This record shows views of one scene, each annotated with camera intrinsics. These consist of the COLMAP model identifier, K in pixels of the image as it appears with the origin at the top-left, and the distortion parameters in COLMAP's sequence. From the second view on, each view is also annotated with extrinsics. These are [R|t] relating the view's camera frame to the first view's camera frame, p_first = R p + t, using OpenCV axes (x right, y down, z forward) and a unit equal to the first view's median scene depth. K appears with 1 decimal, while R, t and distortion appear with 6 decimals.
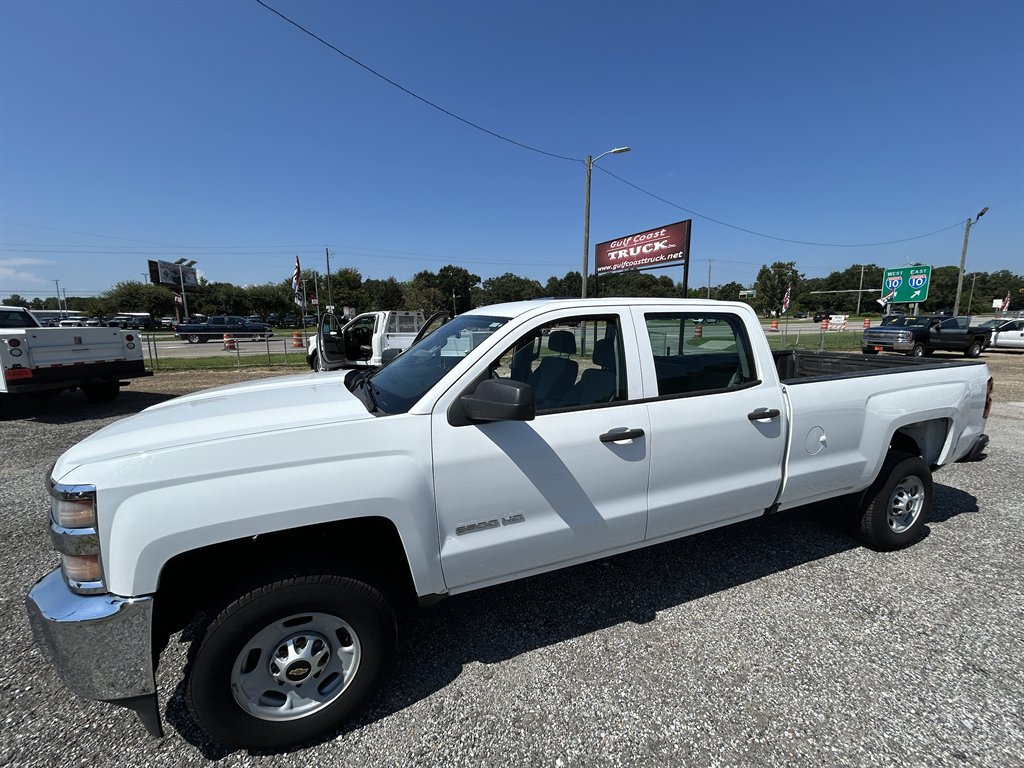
lens RADIAL K [[414.0, 0, 509.8], [0, 414.0, 376.7], [0, 0, 1]] dist [0.000521, -0.000091]
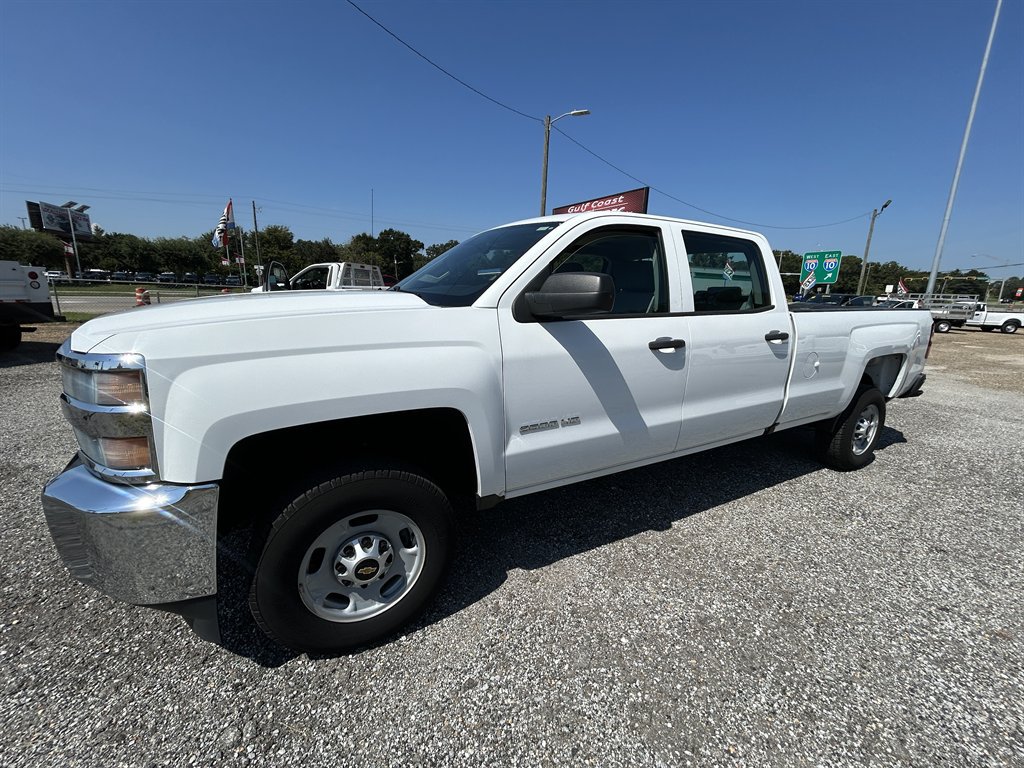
lens RADIAL K [[414.0, 0, 510.1], [0, 414.0, 378.1], [0, 0, 1]] dist [0.000521, -0.000091]
pose [[0.990089, 0.006626, 0.140282, -0.191153], [-0.016276, 0.997569, 0.067756, 0.121771], [-0.139492, -0.069368, 0.987791, 0.030563]]
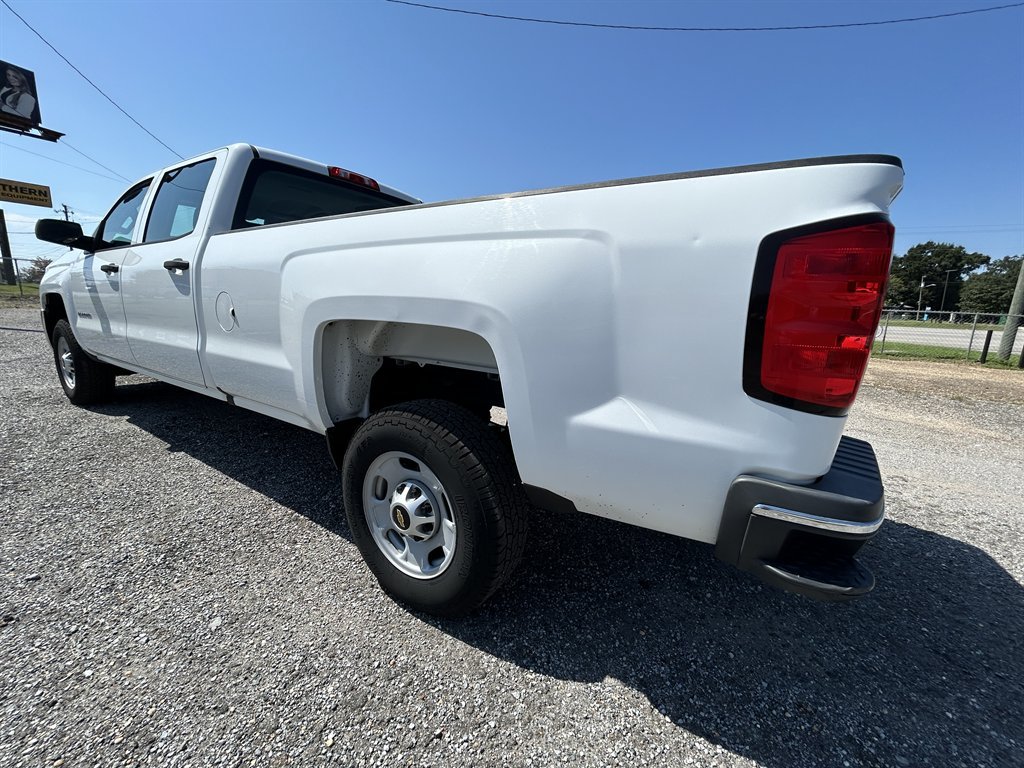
lens RADIAL K [[414.0, 0, 513.0], [0, 414.0, 379.3], [0, 0, 1]] dist [0.000521, -0.000091]
pose [[0.585462, 0.177912, -0.790937, 1.568803], [-0.160402, 0.981757, 0.102104, 0.110829], [0.794673, 0.067090, 0.603319, 0.933594]]
